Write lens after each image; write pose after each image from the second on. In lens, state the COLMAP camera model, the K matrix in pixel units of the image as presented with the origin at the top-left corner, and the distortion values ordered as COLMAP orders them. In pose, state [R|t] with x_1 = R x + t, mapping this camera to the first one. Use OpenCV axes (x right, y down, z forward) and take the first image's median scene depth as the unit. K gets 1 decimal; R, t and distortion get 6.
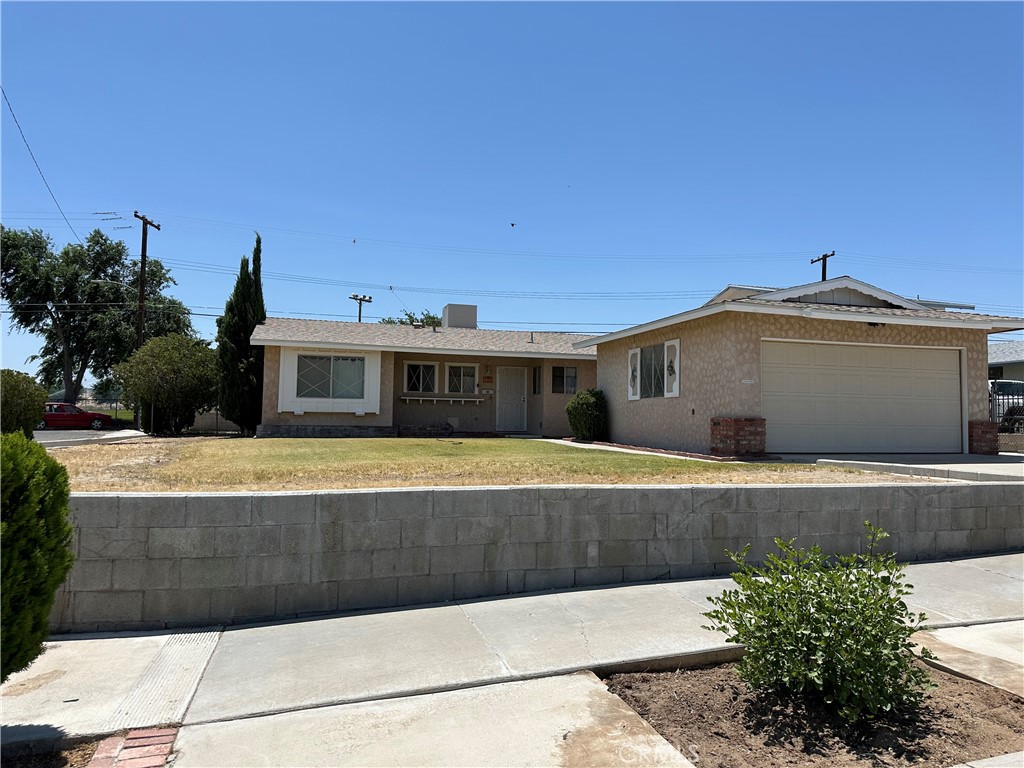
lens RADIAL K [[673.3, 0, 552.9], [0, 673.3, 392.6], [0, 0, 1]] dist [0.061460, -0.036554]
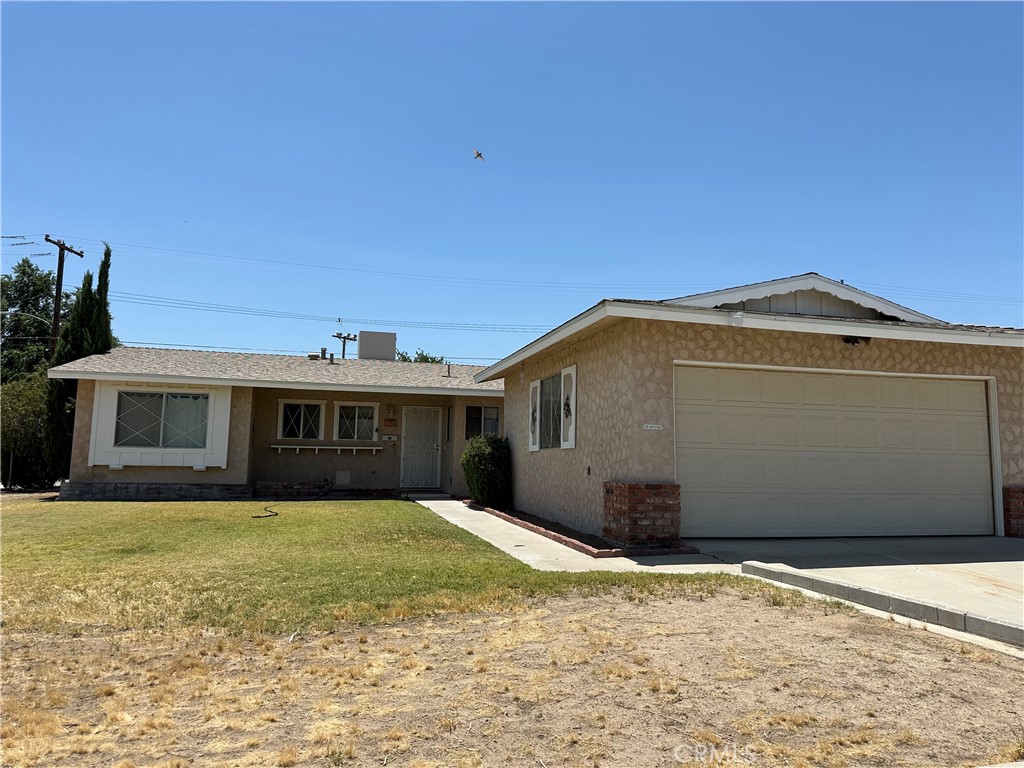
lens RADIAL K [[673.3, 0, 556.4], [0, 673.3, 396.6], [0, 0, 1]] dist [0.061460, -0.036554]
pose [[0.999349, -0.001254, -0.036055, 0.150640], [-0.000791, 0.998394, -0.056653, -0.005930], [0.036068, 0.056644, 0.997743, 0.239890]]
